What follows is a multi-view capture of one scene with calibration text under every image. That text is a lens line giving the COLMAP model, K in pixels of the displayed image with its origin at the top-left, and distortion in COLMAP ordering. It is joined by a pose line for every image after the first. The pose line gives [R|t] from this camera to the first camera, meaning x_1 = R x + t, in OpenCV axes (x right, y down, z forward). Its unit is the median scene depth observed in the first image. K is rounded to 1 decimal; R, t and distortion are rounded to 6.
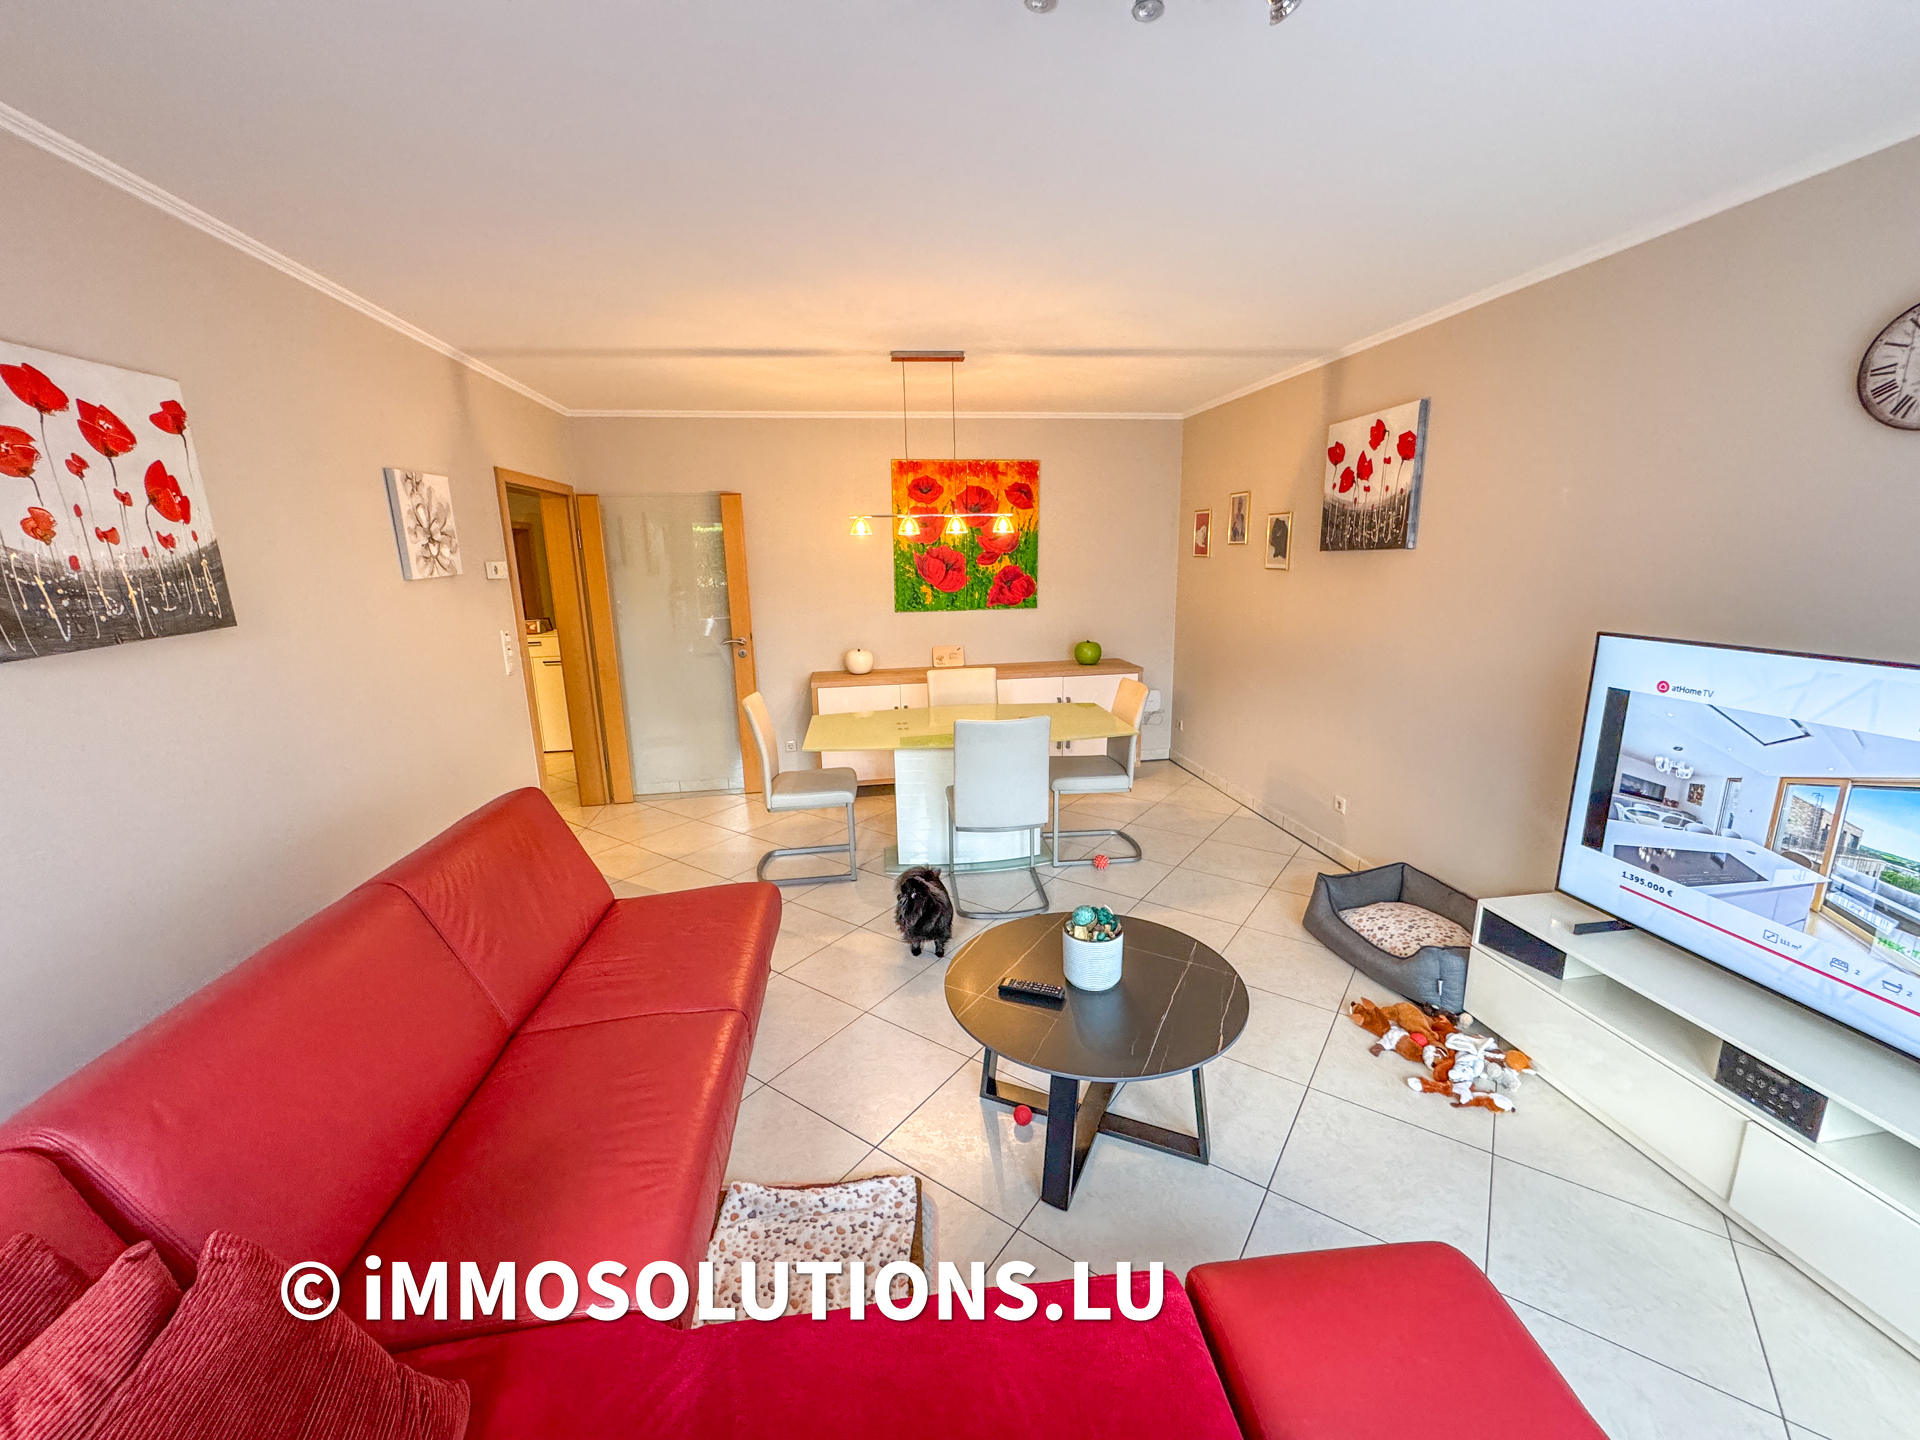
lens RADIAL K [[763.3, 0, 959.9], [0, 763.3, 719.0], [0, 0, 1]] dist [-0.002567, -0.000258]
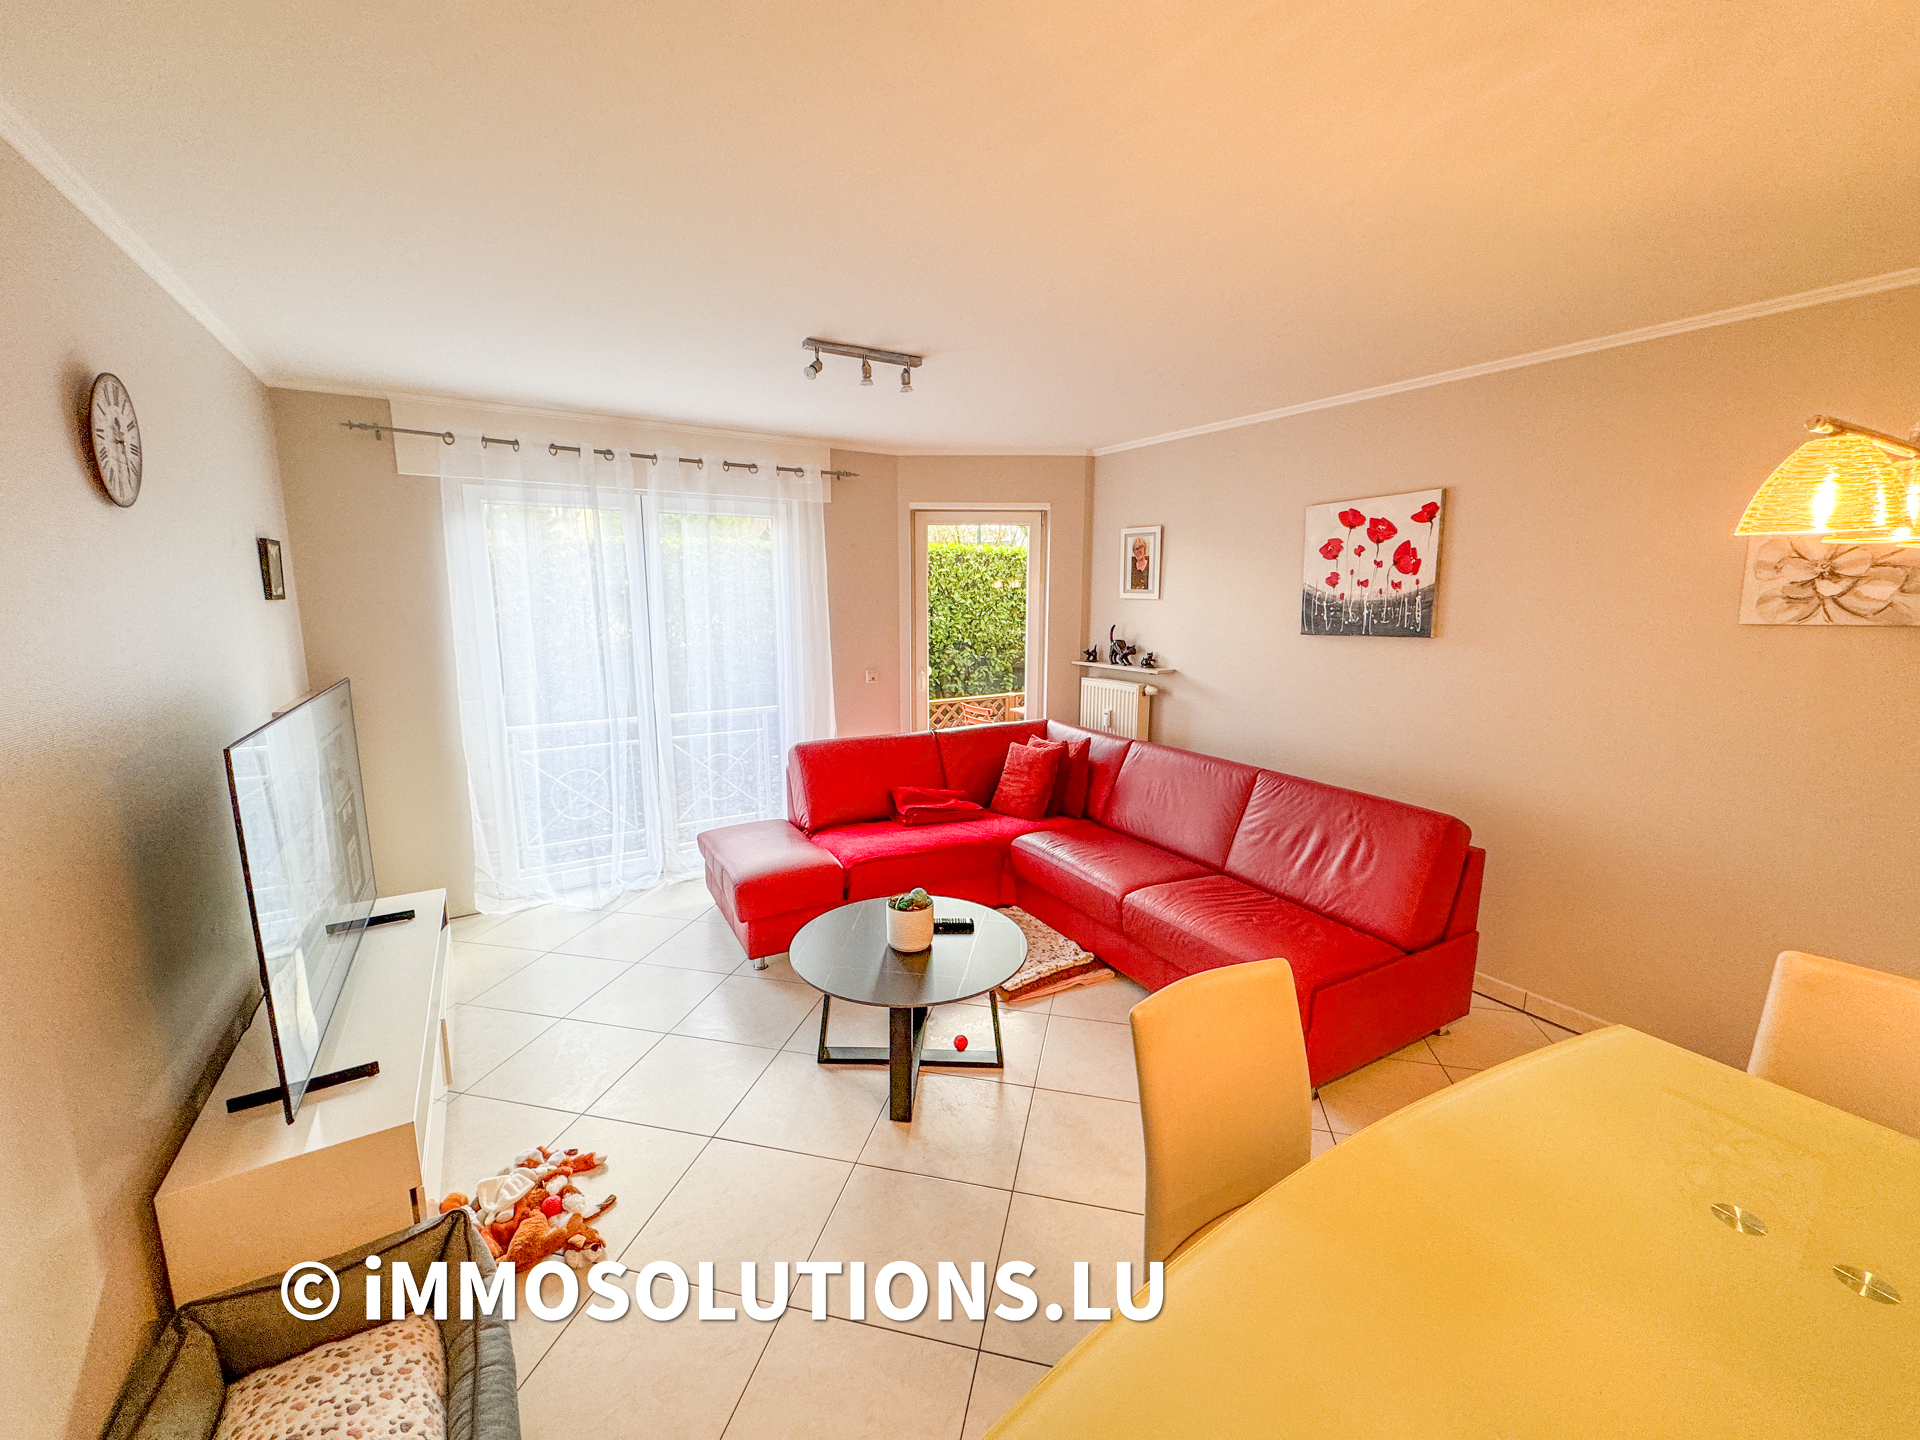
lens RADIAL K [[763.3, 0, 959.9], [0, 763.3, 719.0], [0, 0, 1]] dist [-0.002567, -0.000258]
pose [[-0.920067, 0.083892, -0.382673, 0.336835], [-0.066851, 0.928855, 0.364362, -0.283213], [0.386015, 0.360820, -0.849001, 1.204708]]
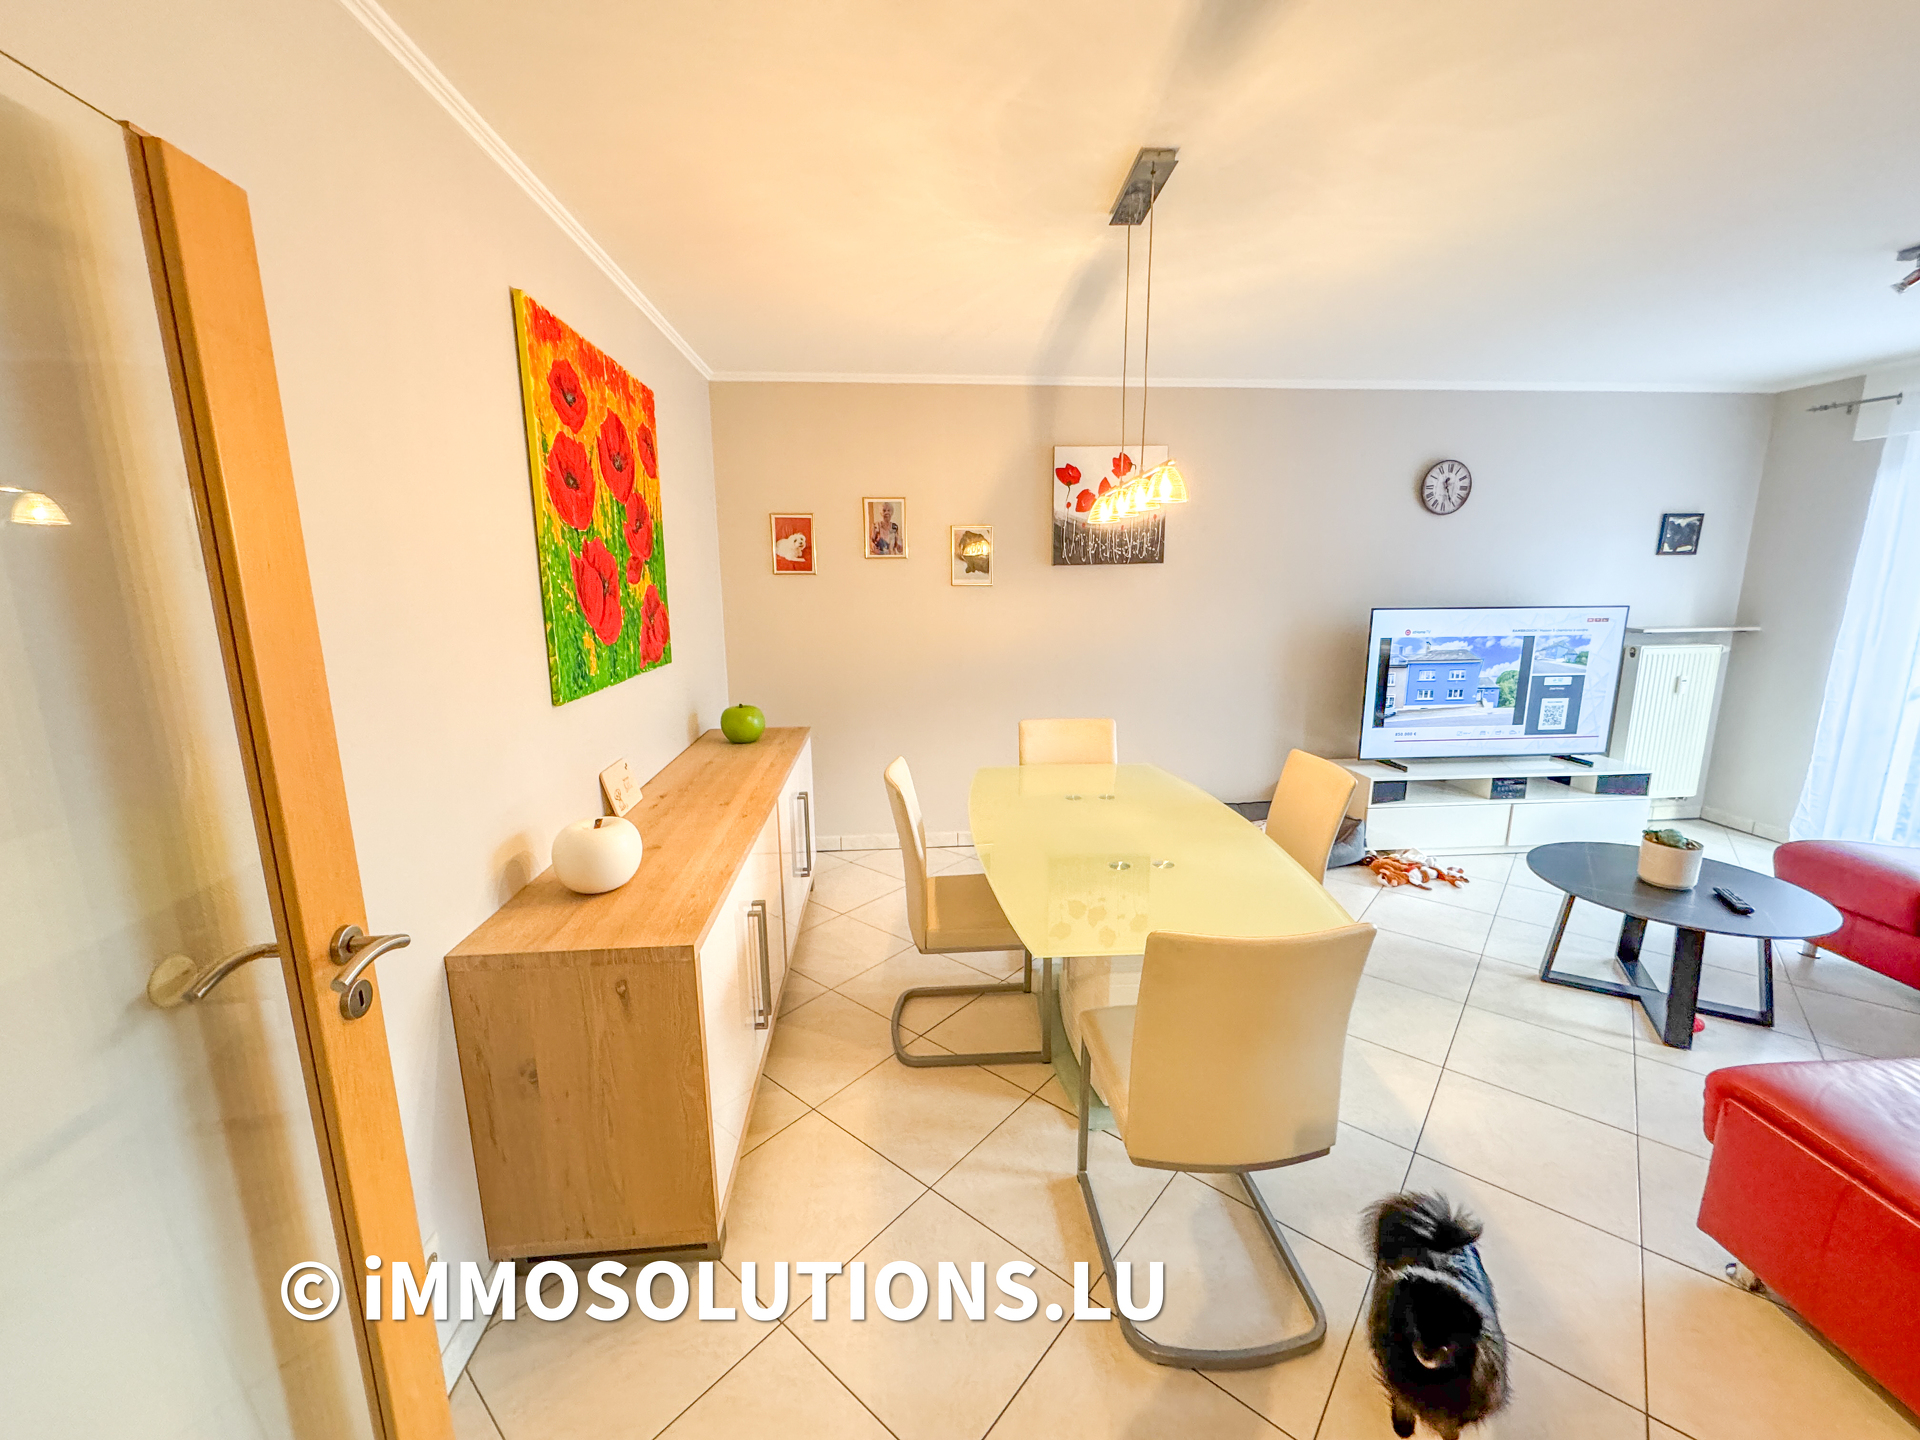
lens RADIAL K [[763.3, 0, 959.9], [0, 763.3, 719.0], [0, 0, 1]] dist [-0.002567, -0.000258]
pose [[0.073048, -0.168618, 0.982971, -0.690569], [0.220177, 0.964012, 0.149004, -0.229850], [-0.972721, 0.205544, 0.107545, 1.205411]]
